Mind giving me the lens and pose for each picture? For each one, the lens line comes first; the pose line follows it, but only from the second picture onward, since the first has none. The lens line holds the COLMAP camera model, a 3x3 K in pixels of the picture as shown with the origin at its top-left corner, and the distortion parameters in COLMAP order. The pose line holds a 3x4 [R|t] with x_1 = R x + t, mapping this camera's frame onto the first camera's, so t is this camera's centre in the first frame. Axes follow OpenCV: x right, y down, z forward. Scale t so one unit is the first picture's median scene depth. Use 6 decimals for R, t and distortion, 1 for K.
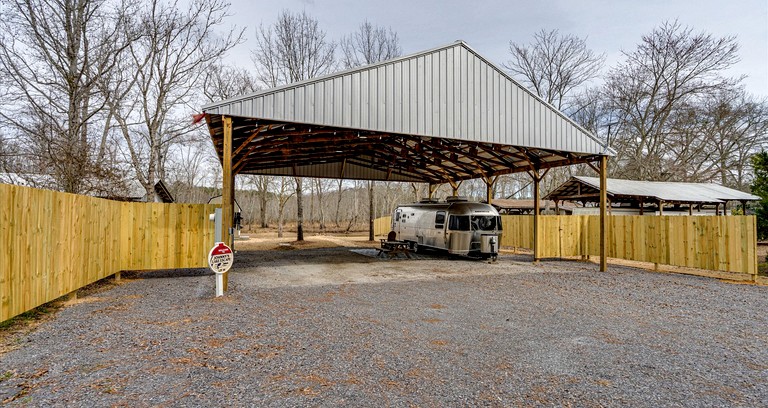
lens RADIAL K [[397.7, 0, 384.0], [0, 397.7, 204.0], [0, 0, 1]] dist [0.029193, -0.000267]
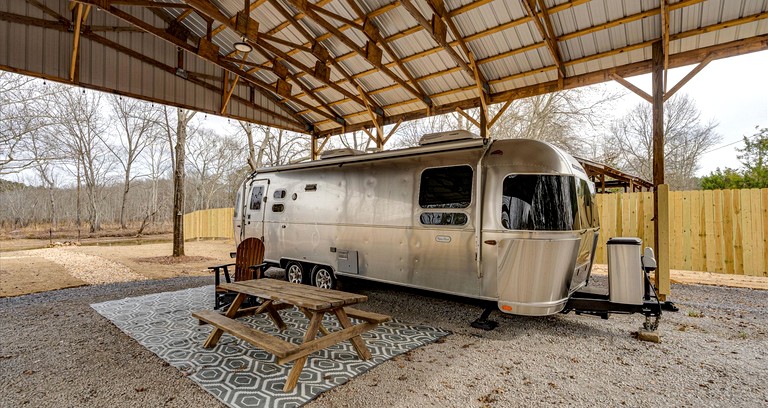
lens RADIAL K [[360.6, 0, 384.0], [0, 360.6, 204.0], [0, 0, 1]] dist [0.002823, -0.000083]
pose [[0.883550, -0.000349, 0.468336, -0.021605], [-0.000974, 0.999996, 0.002581, 0.039816], [-0.468335, -0.002737, 0.883547, 0.696189]]
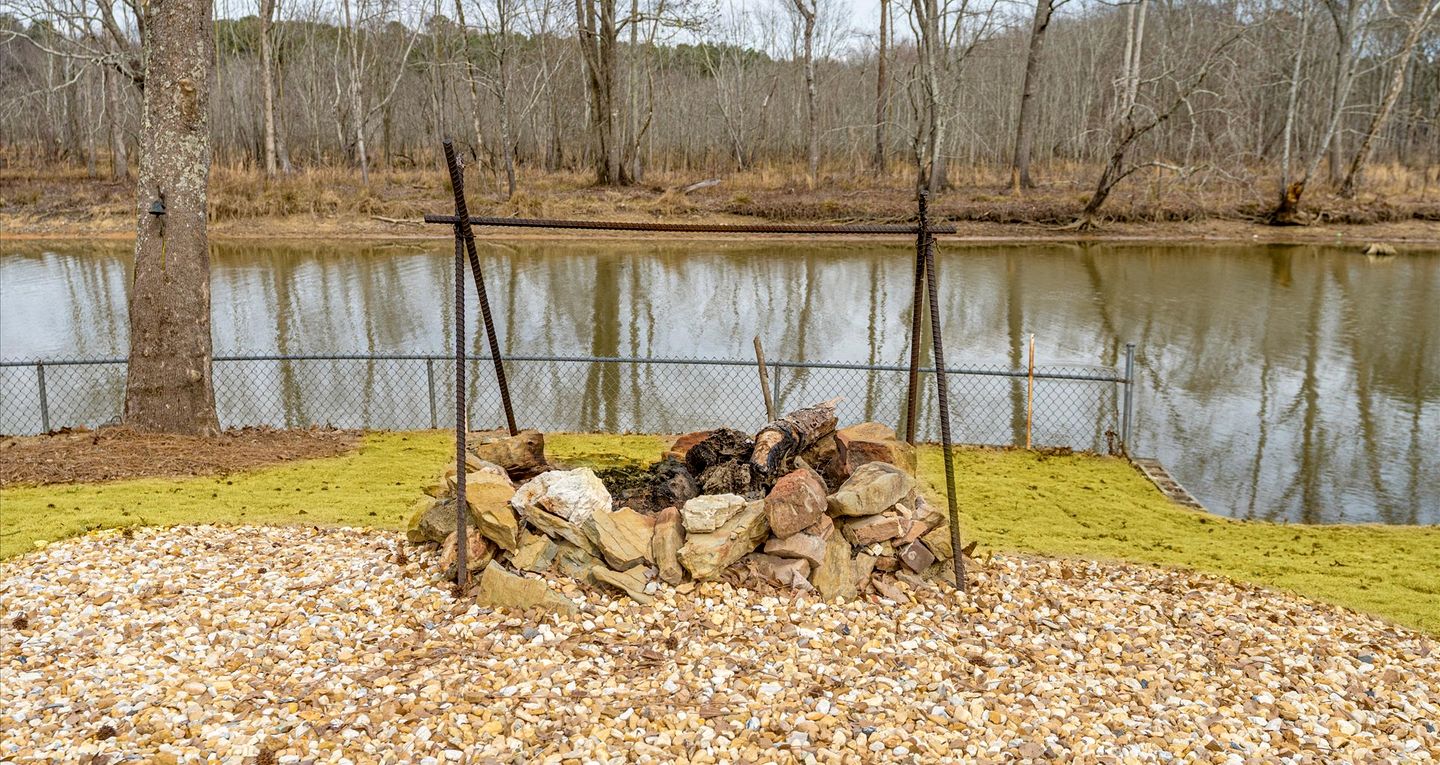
lens RADIAL K [[1046.8, 0, 720.0], [0, 1046.8, 382.5], [0, 0, 1]] dist [0.005139, 0.000214]
pose [[0.936662, 0.076634, -0.341746, -0.266232], [0.007492, 0.971160, 0.238310, 0.105554], [0.350153, -0.225776, 0.909075, 1.793279]]
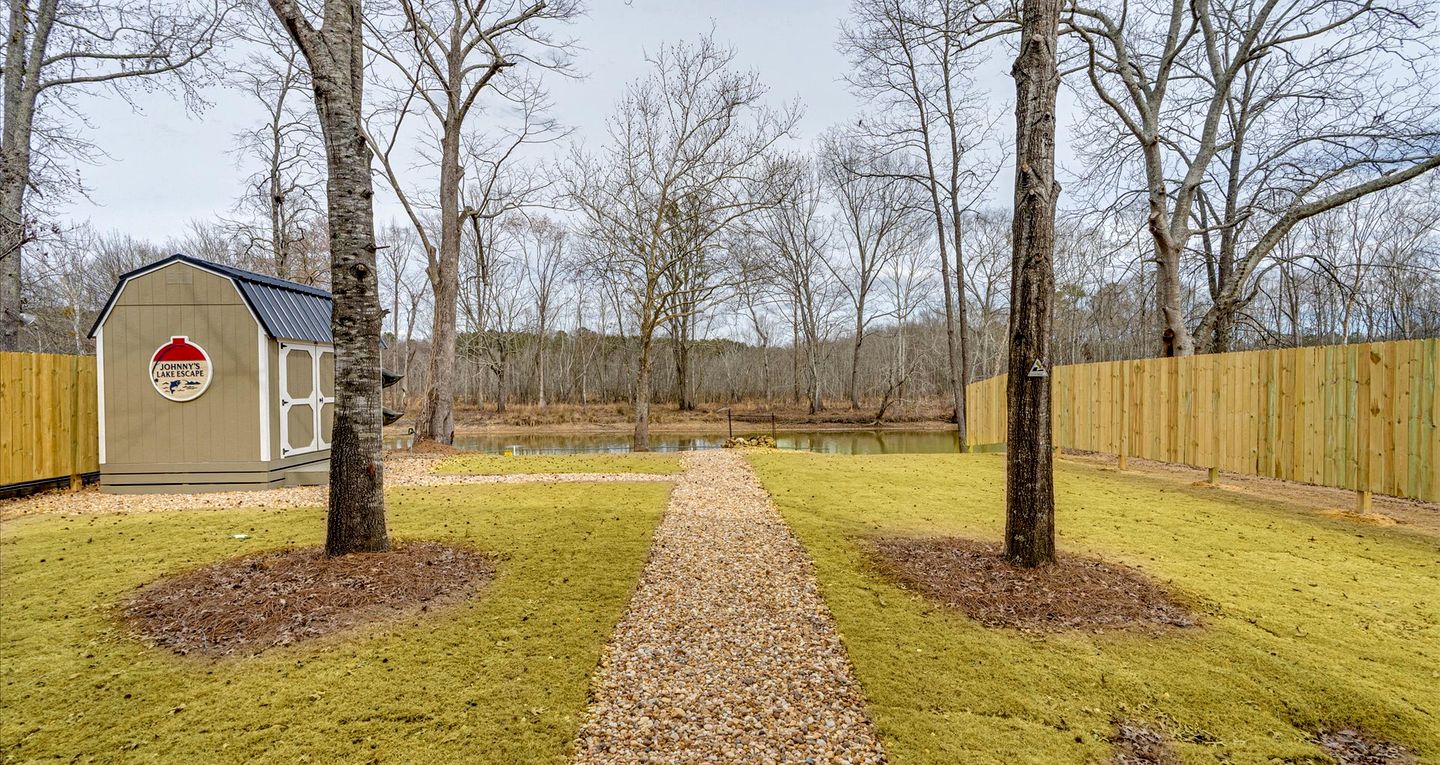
lens RADIAL K [[642.4, 0, 720.0], [0, 642.4, 382.5], [0, 0, 1]] dist [-0.000057, -0.000289]
pose [[0.939513, -0.011332, -0.342326, -0.067647], [0.018402, 0.999679, 0.017413, 0.055447], [0.342019, -0.022660, 0.939420, 1.110723]]
